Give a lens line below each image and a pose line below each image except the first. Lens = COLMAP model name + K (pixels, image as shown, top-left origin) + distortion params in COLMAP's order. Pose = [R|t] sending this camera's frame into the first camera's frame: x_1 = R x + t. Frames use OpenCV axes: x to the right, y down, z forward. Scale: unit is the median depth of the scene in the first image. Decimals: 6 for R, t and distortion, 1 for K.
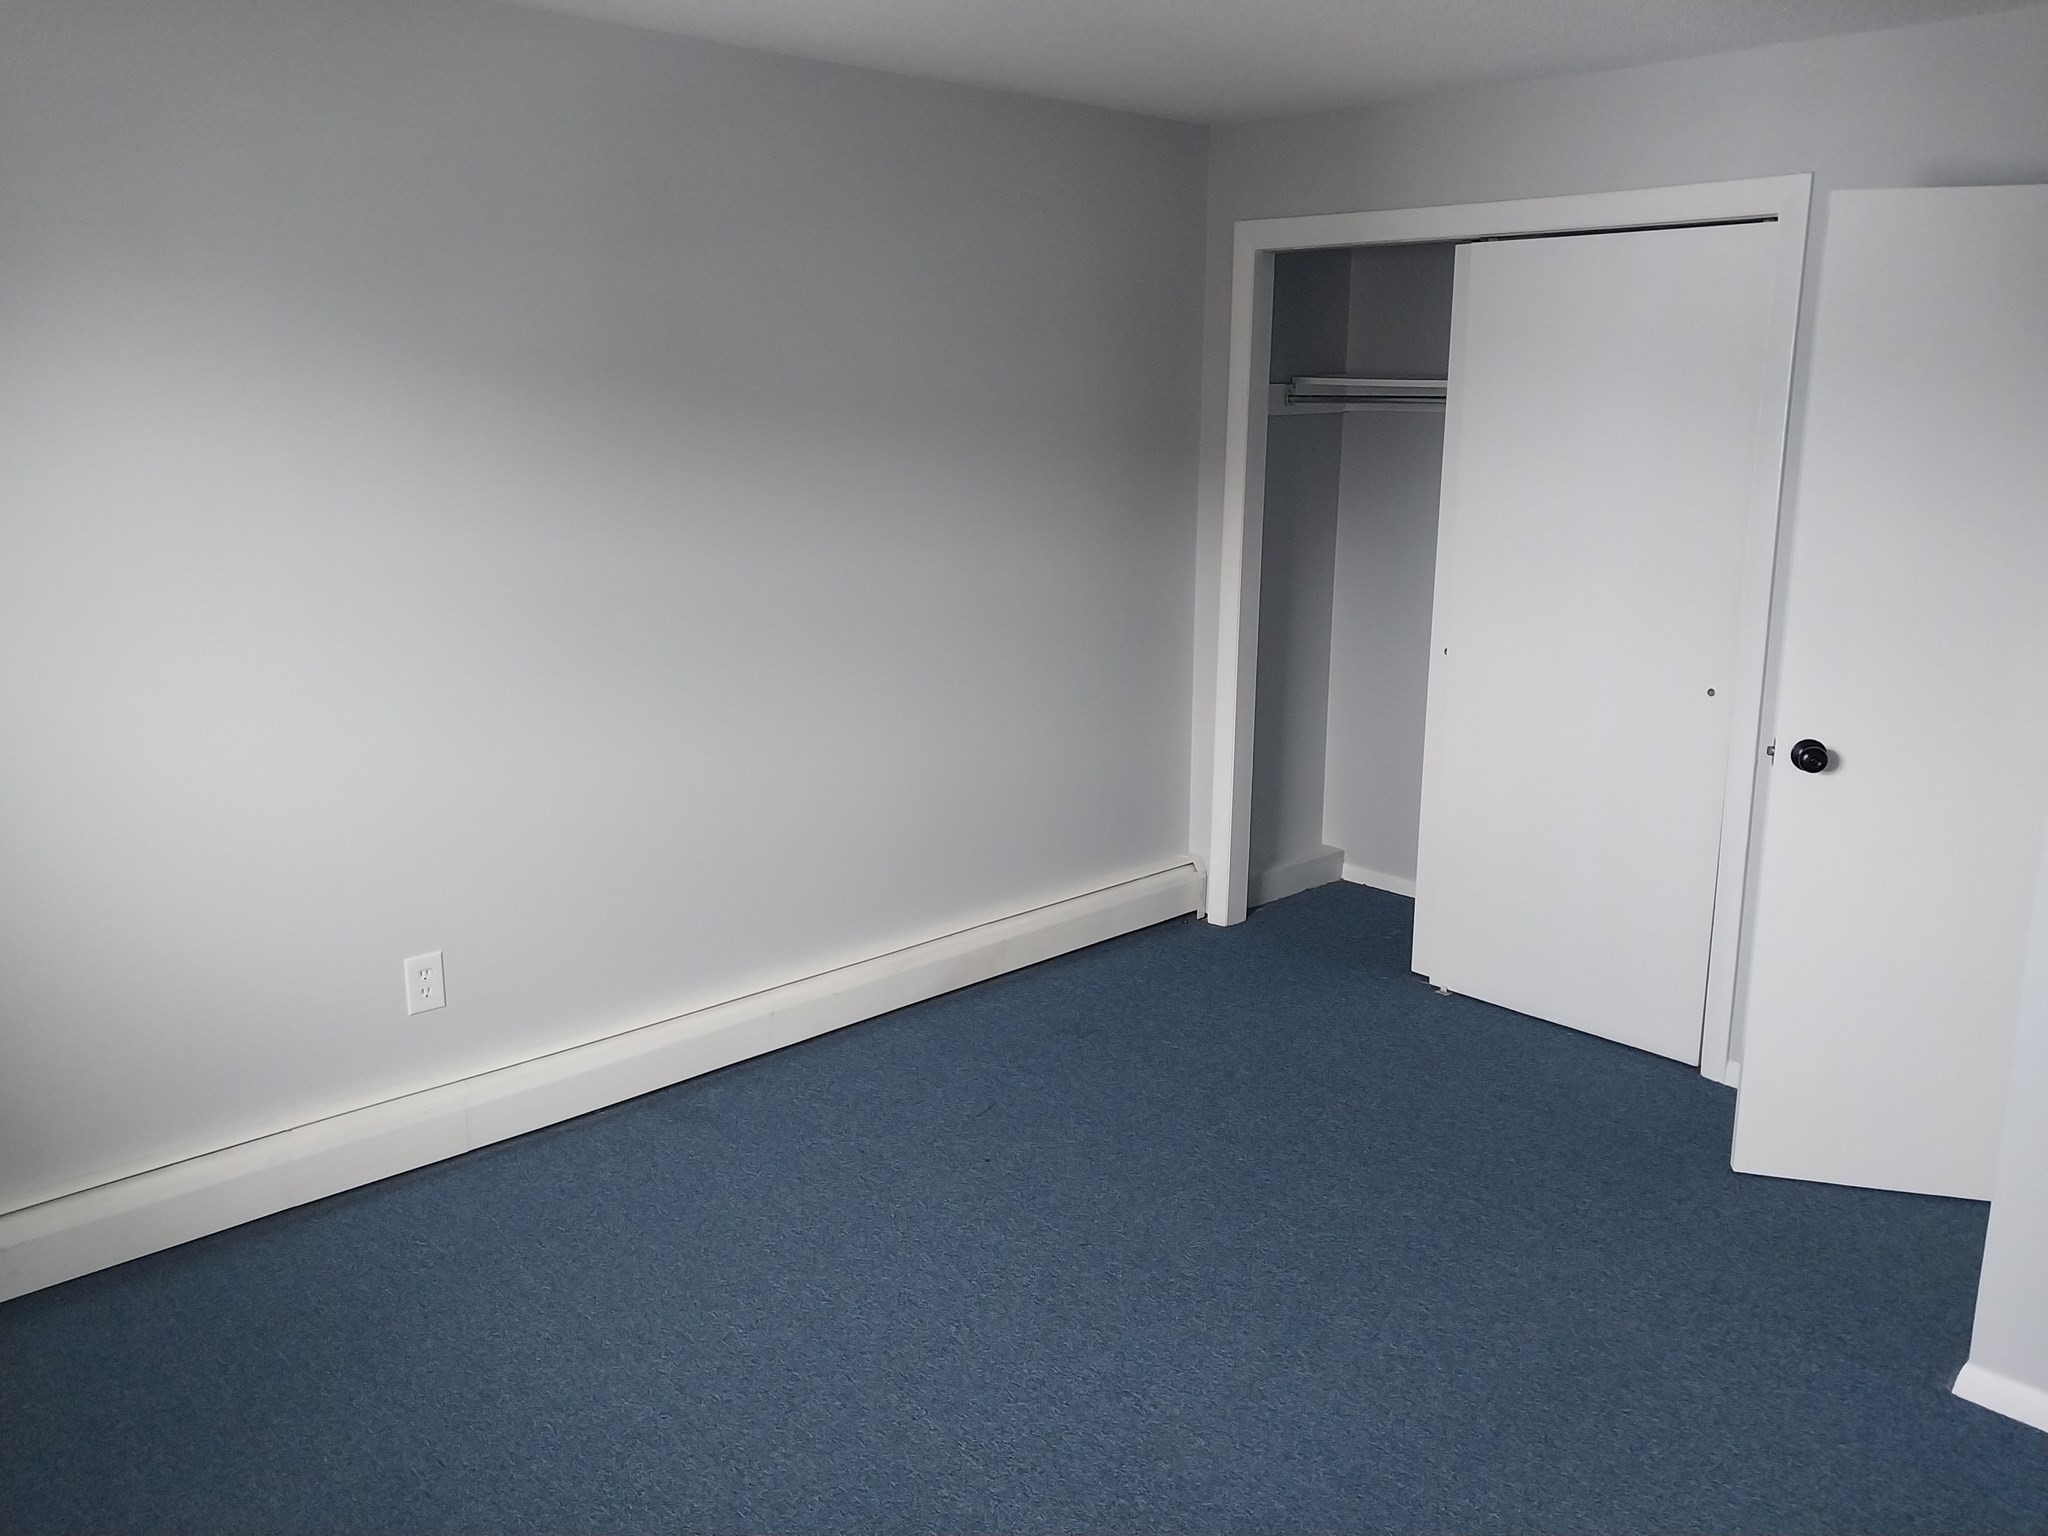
lens RADIAL K [[1605.7, 0, 1025.0], [0, 1605.7, 732.2], [0, 0, 1]] dist [0.005443, 0.007622]
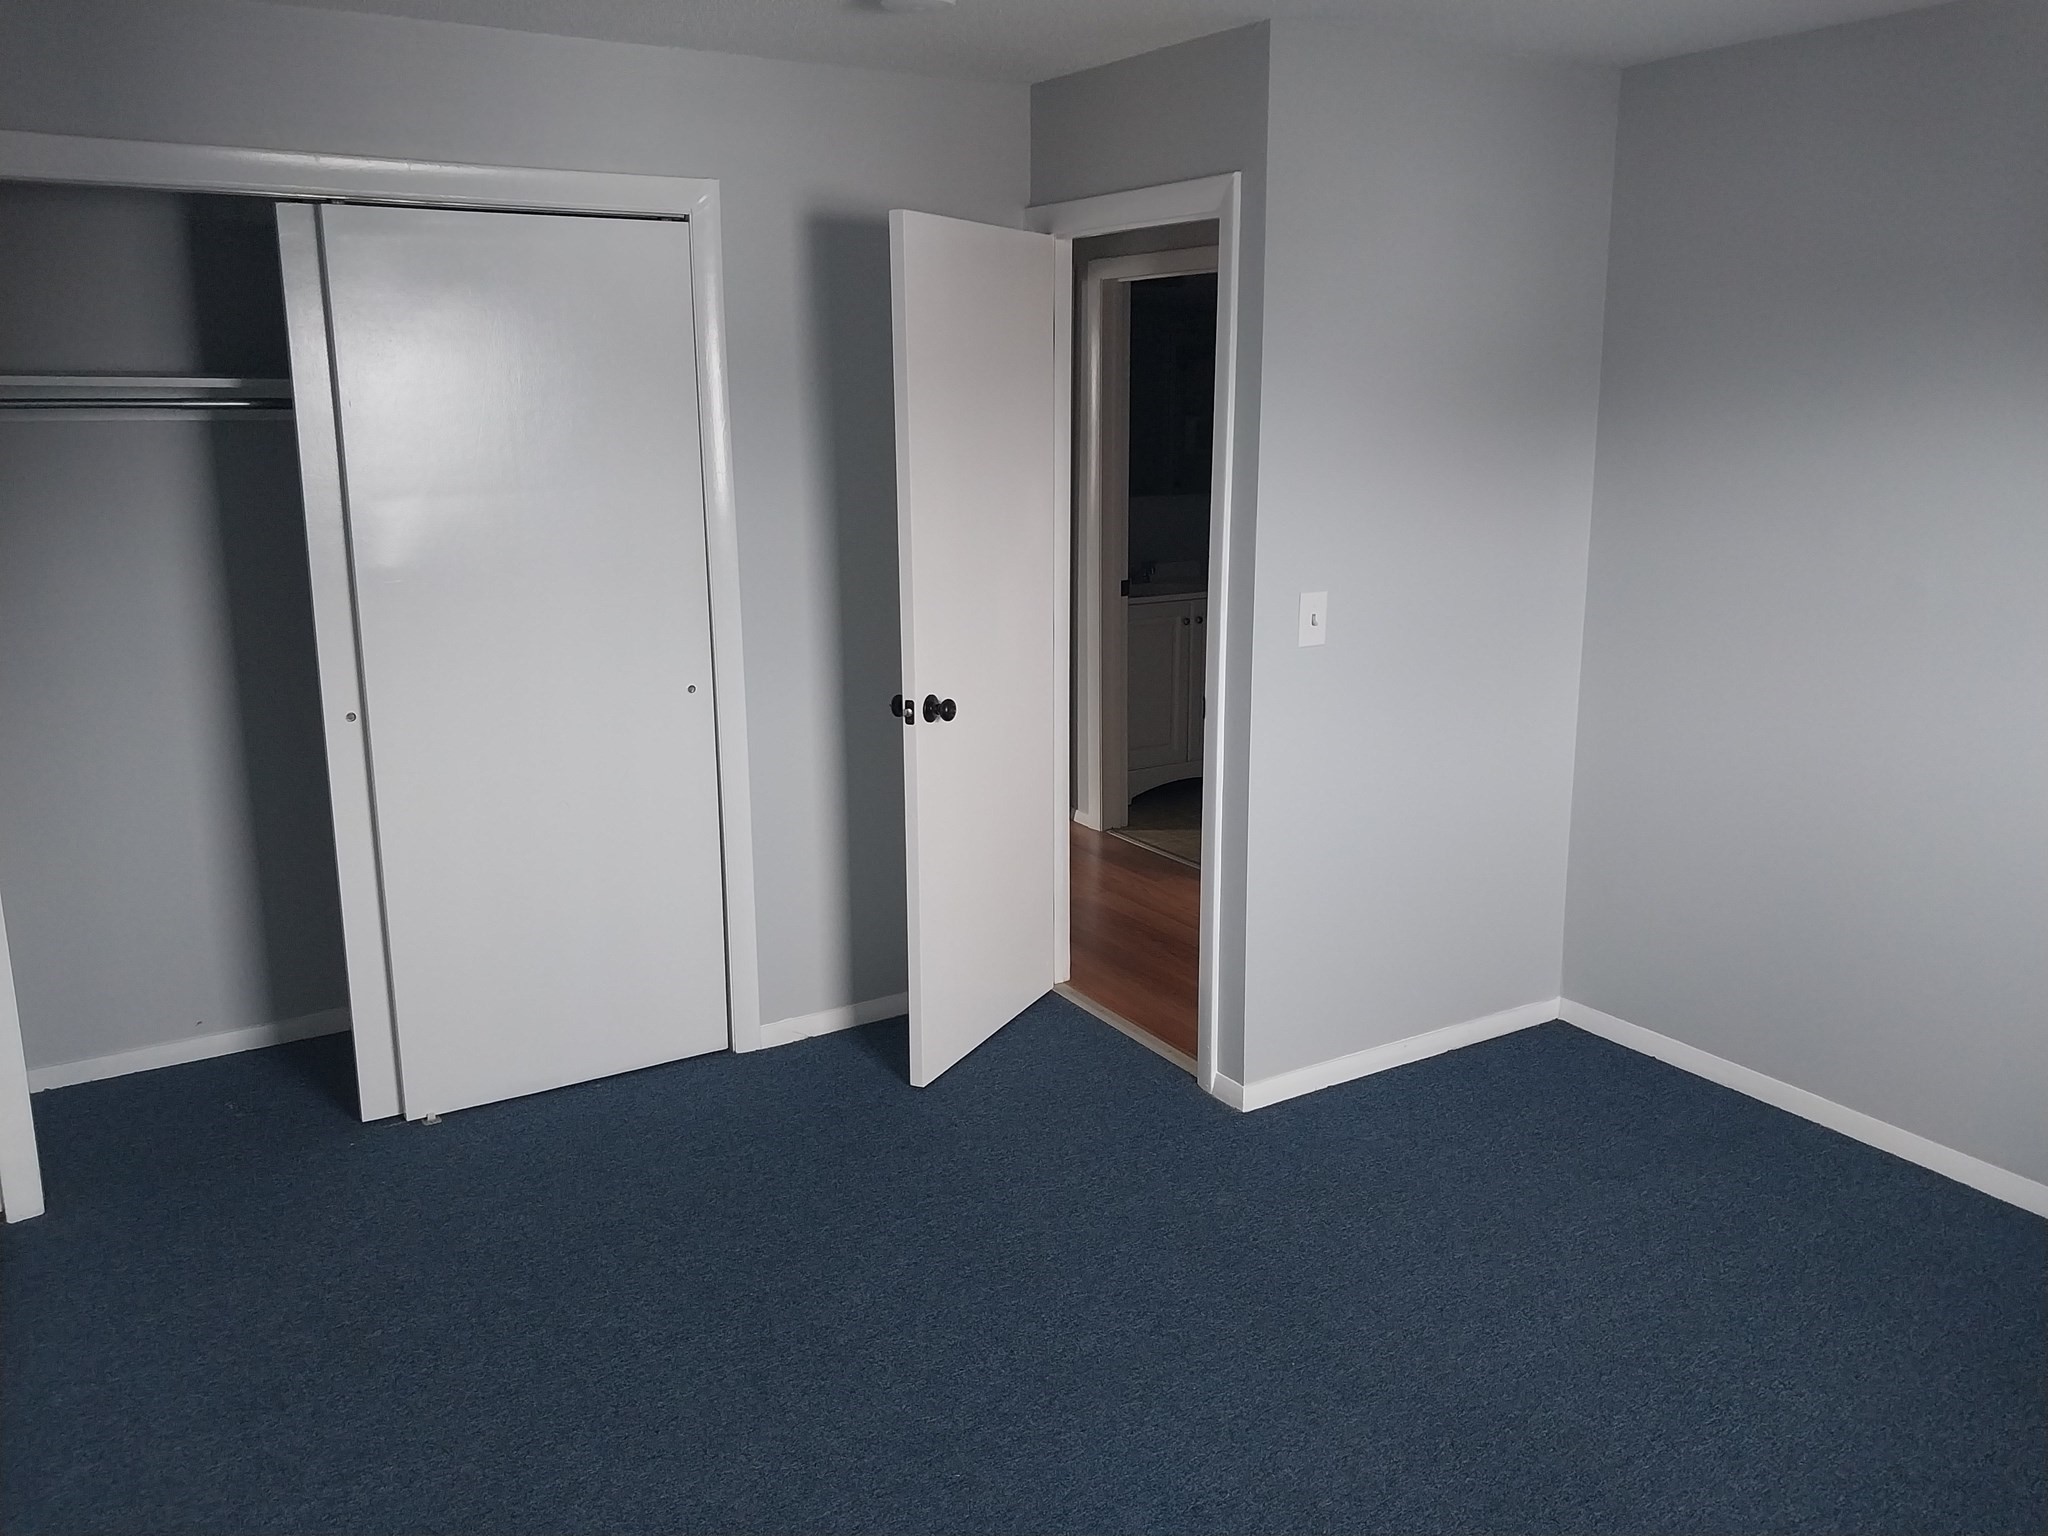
lens RADIAL K [[1586.0, 0, 1024.0], [0, 1586.0, 768.0], [0, 0, 1]] dist [0.000928, 0.000487]
pose [[0.190178, -0.240574, 0.951817, -0.538493], [0.209970, 0.957045, 0.199942, -0.144675], [-0.959033, 0.161829, 0.232523, 0.627260]]
